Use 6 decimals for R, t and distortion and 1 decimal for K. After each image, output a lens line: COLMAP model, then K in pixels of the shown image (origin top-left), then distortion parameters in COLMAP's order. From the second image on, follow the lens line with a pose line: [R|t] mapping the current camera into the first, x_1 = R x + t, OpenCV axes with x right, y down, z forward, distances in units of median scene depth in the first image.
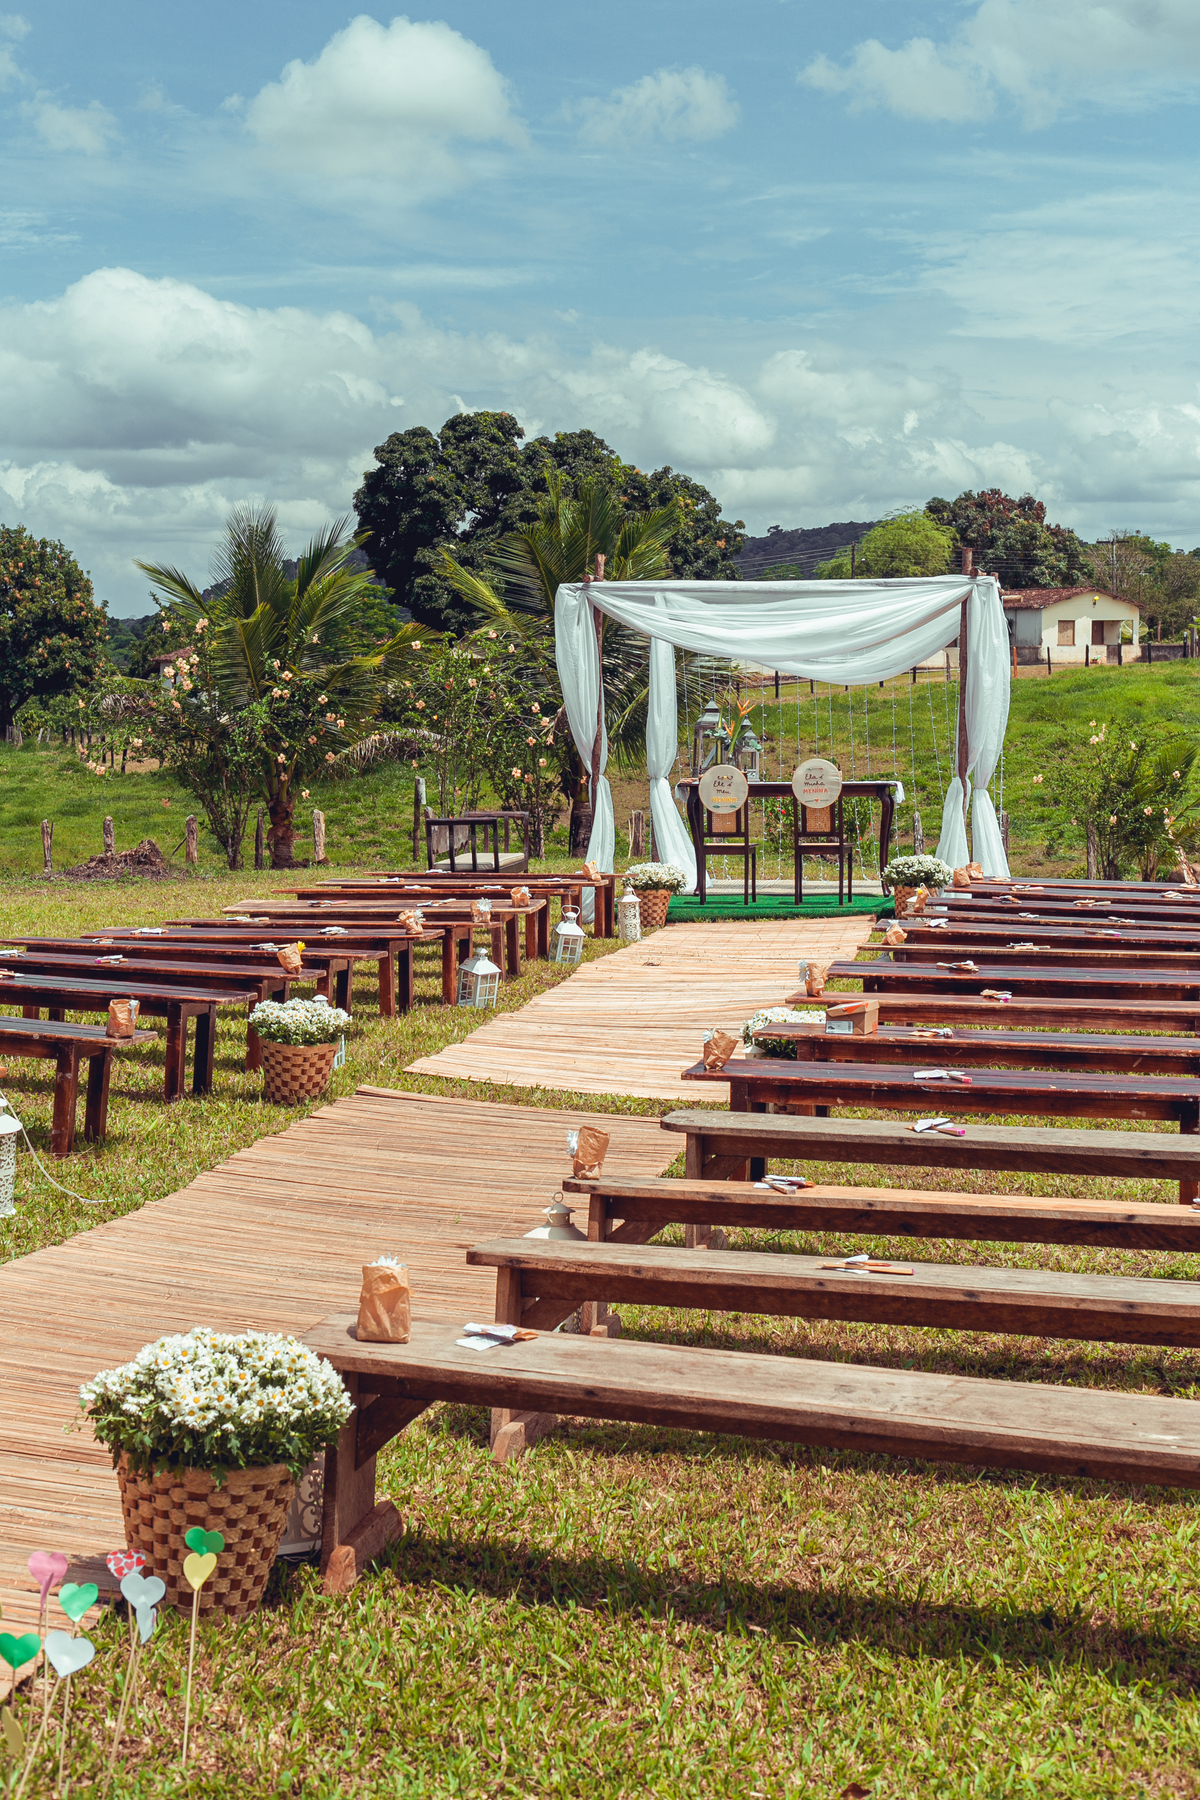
lens RADIAL K [[2610.3, 0, 595.0], [0, 2610.3, 911.8], [0, 0, 1]] dist [0.092347, 0.000000]
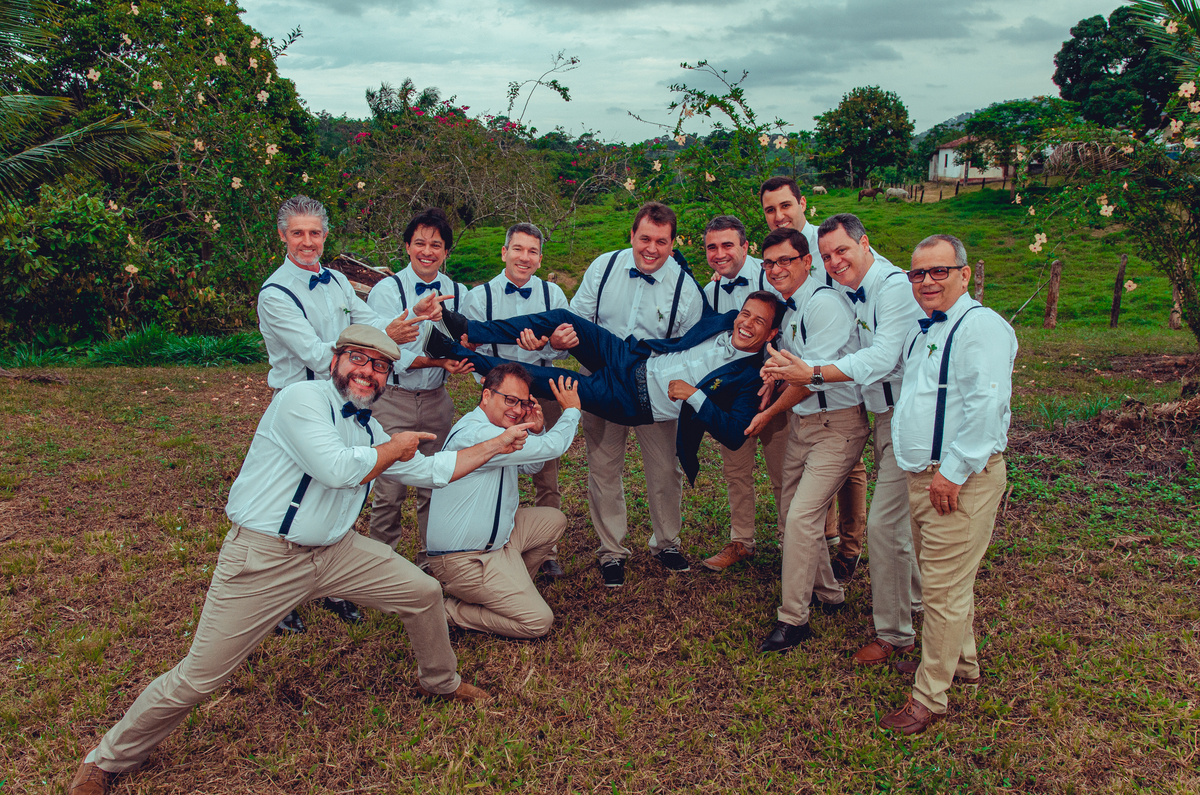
lens RADIAL K [[928.6, 0, 608.6], [0, 928.6, 417.9], [0, 0, 1]] dist [0.001630, -0.003108]
pose [[0.890648, 0.102247, -0.443048, -0.054772], [-0.021020, 0.982606, 0.184510, -0.015726], [0.454207, -0.155021, 0.877305, 0.207410]]
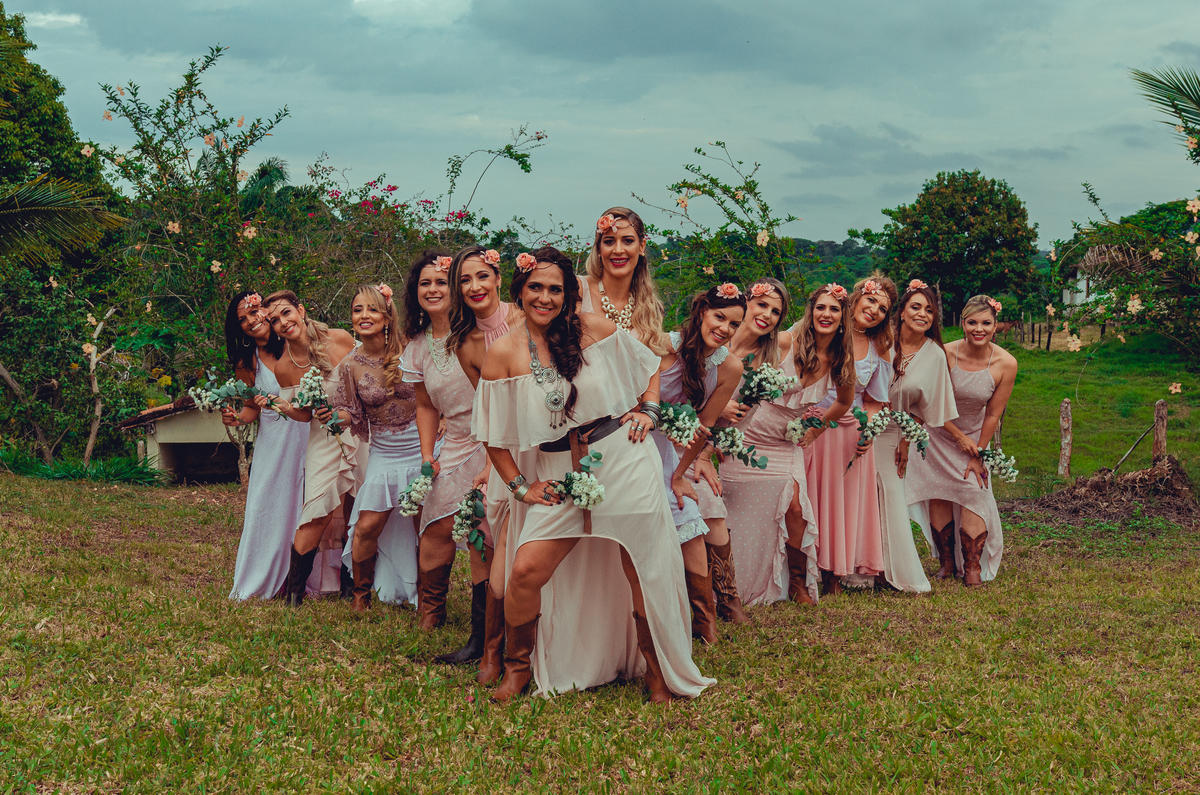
lens RADIAL K [[1657.0, 0, 592.5], [0, 1657.0, 394.0], [0, 0, 1]] dist [-0.014460, 0.000000]
pose [[0.905316, 0.030764, -0.423622, -0.034510], [-0.041807, 0.998984, -0.016799, -0.008132], [0.422675, 0.032919, 0.905683, 0.154736]]
